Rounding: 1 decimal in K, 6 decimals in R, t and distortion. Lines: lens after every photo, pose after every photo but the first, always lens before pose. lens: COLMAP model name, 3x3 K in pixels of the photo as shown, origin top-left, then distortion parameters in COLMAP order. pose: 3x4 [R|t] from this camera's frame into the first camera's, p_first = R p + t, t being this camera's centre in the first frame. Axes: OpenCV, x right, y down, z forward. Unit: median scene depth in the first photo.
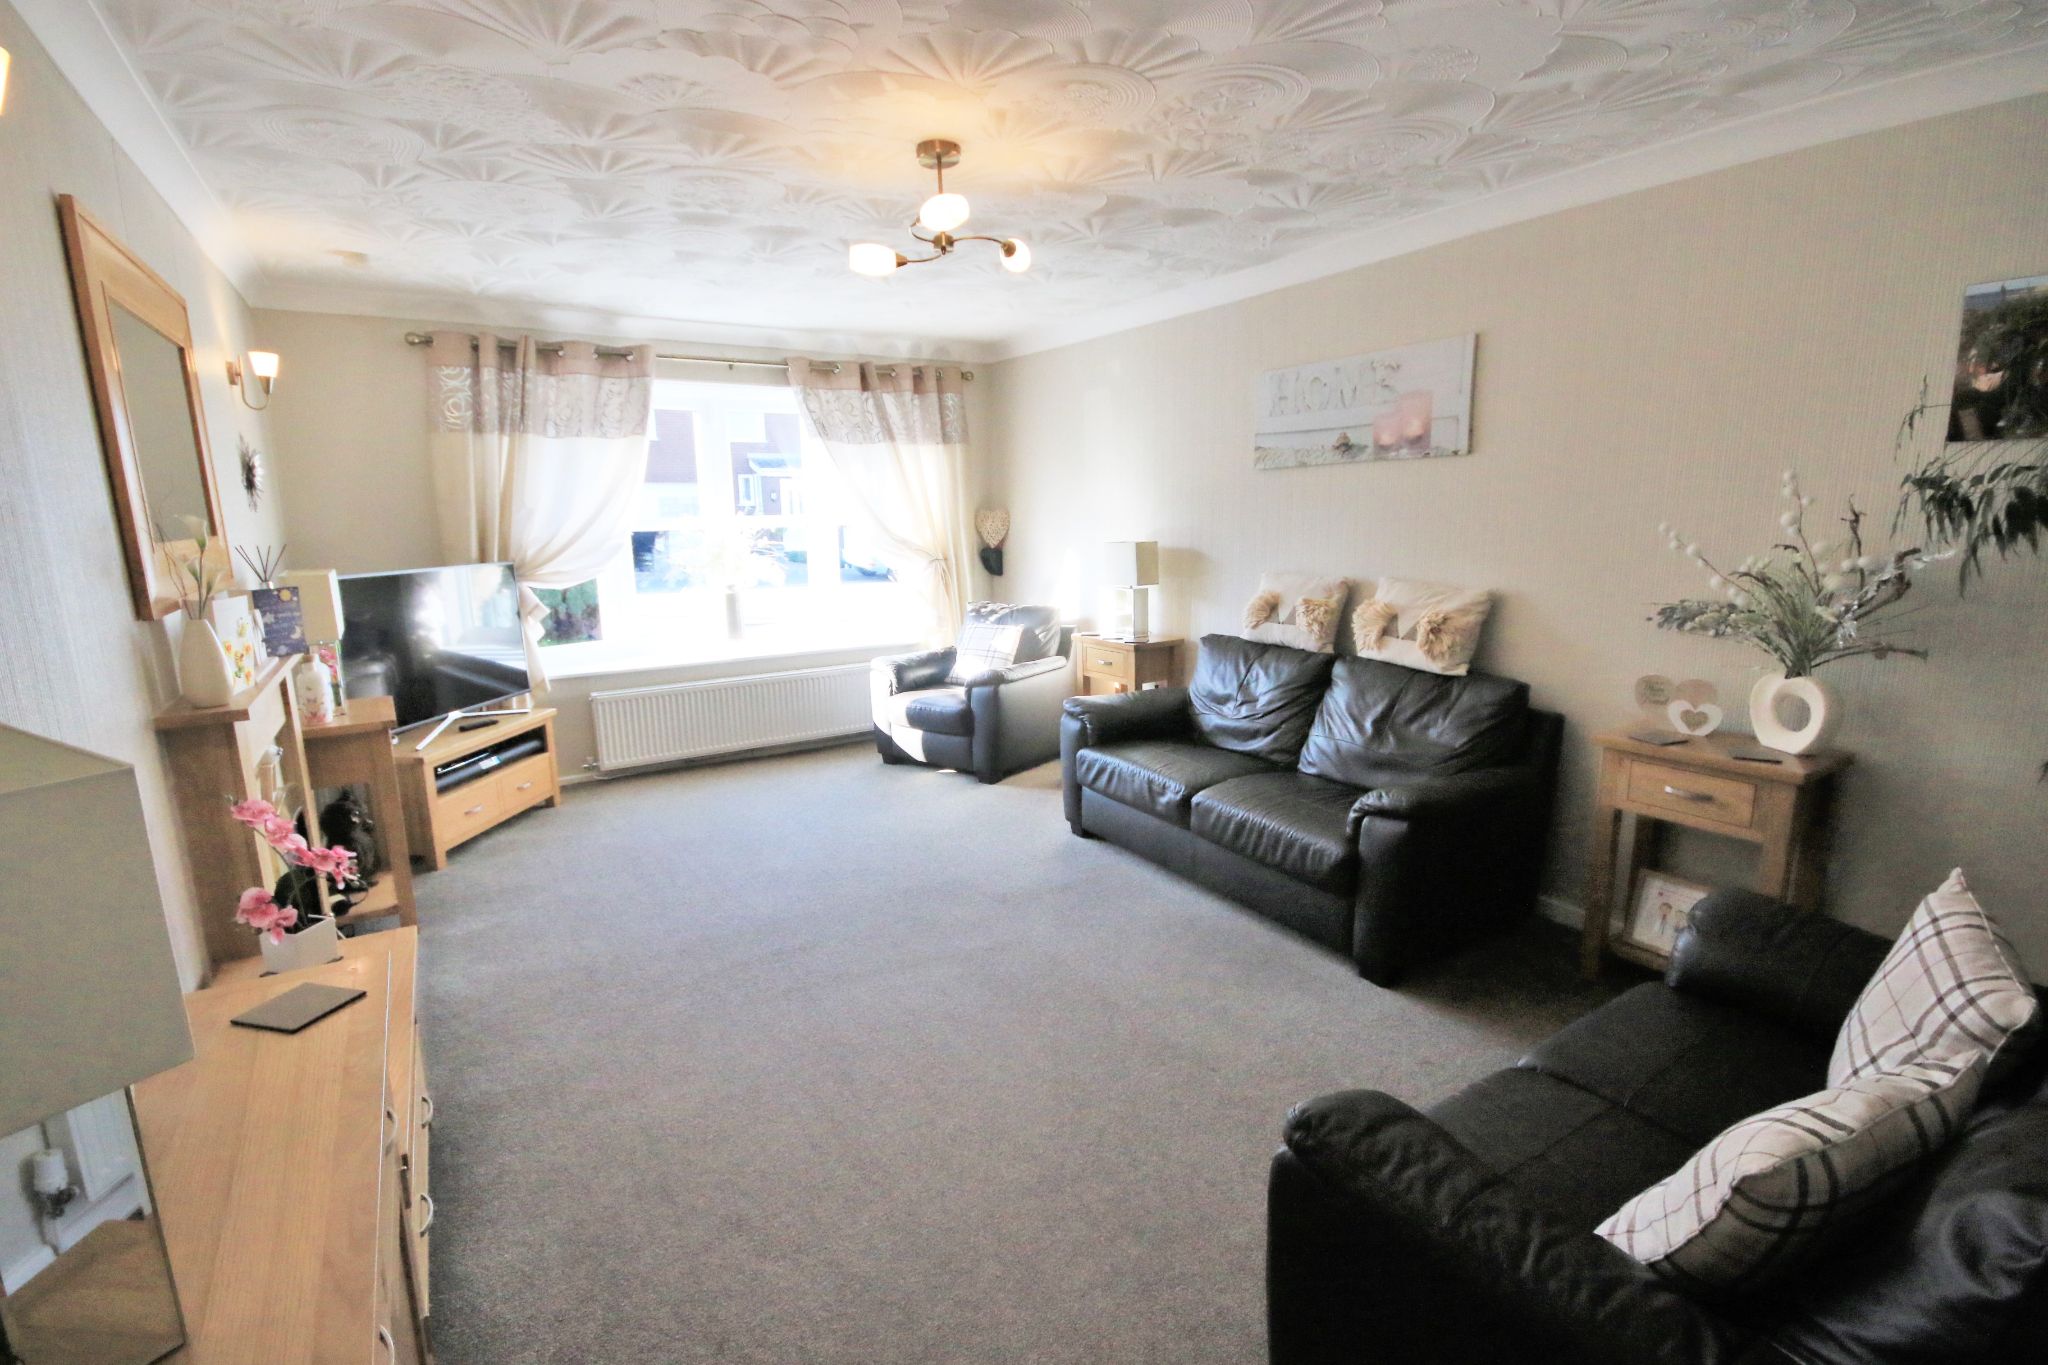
lens RADIAL K [[940.1, 0, 1018.4], [0, 940.1, 688.3], [0, 0, 1]] dist [-0.012184, 0.001000]
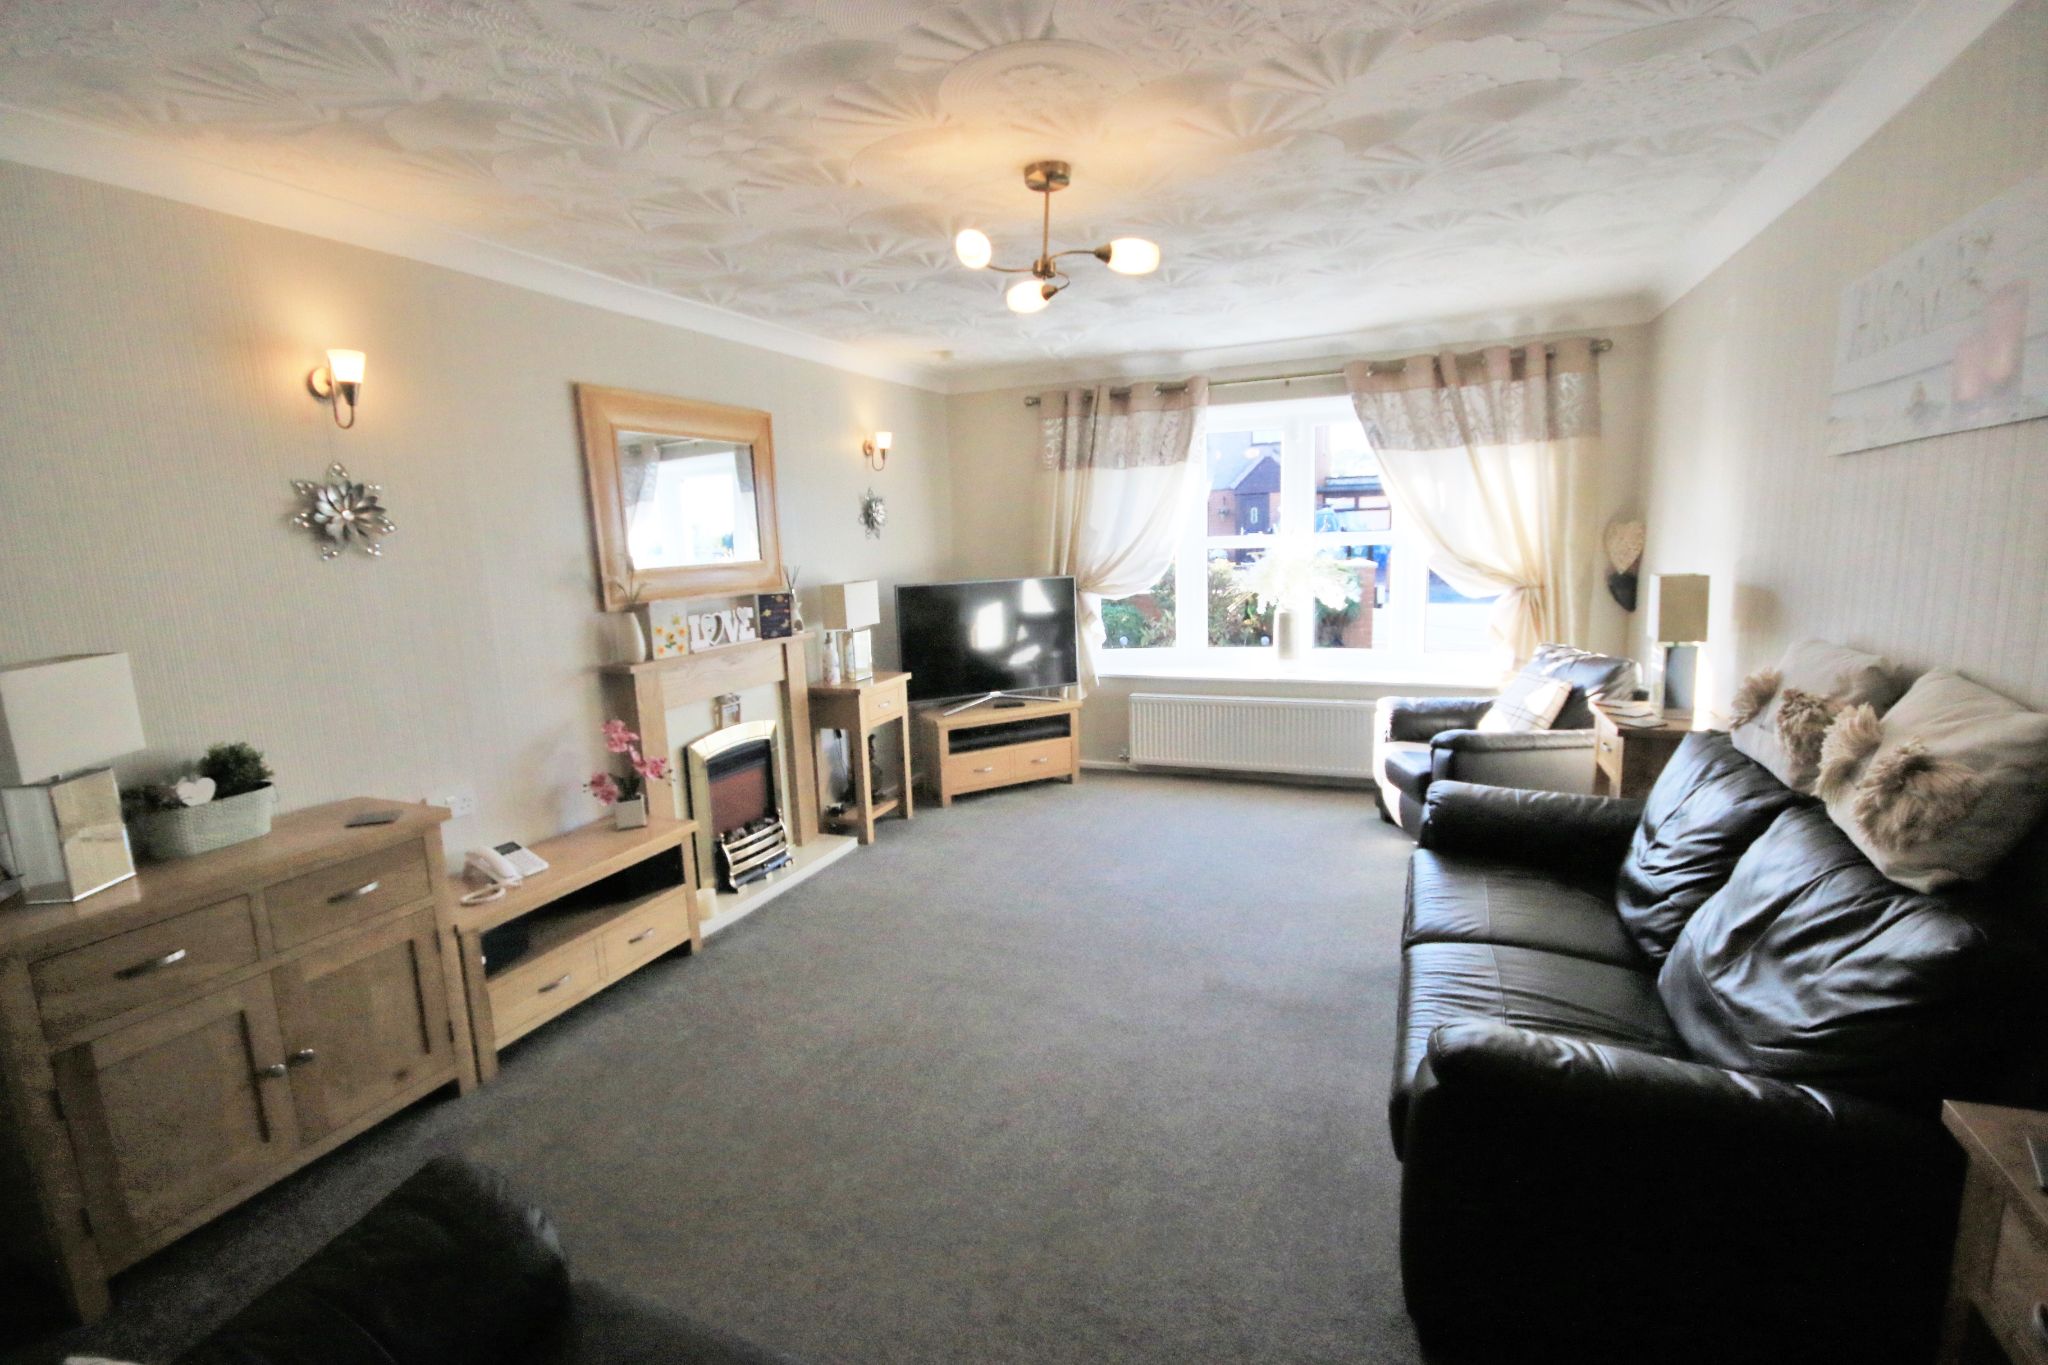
lens RADIAL K [[940.1, 0, 1018.4], [0, 940.1, 688.3], [0, 0, 1]] dist [-0.012184, 0.001000]
pose [[0.562332, 0.127163, -0.817075, 0.410714], [-0.129528, 0.989453, 0.064846, -0.059455], [0.816704, 0.069369, 0.572872, 0.252692]]
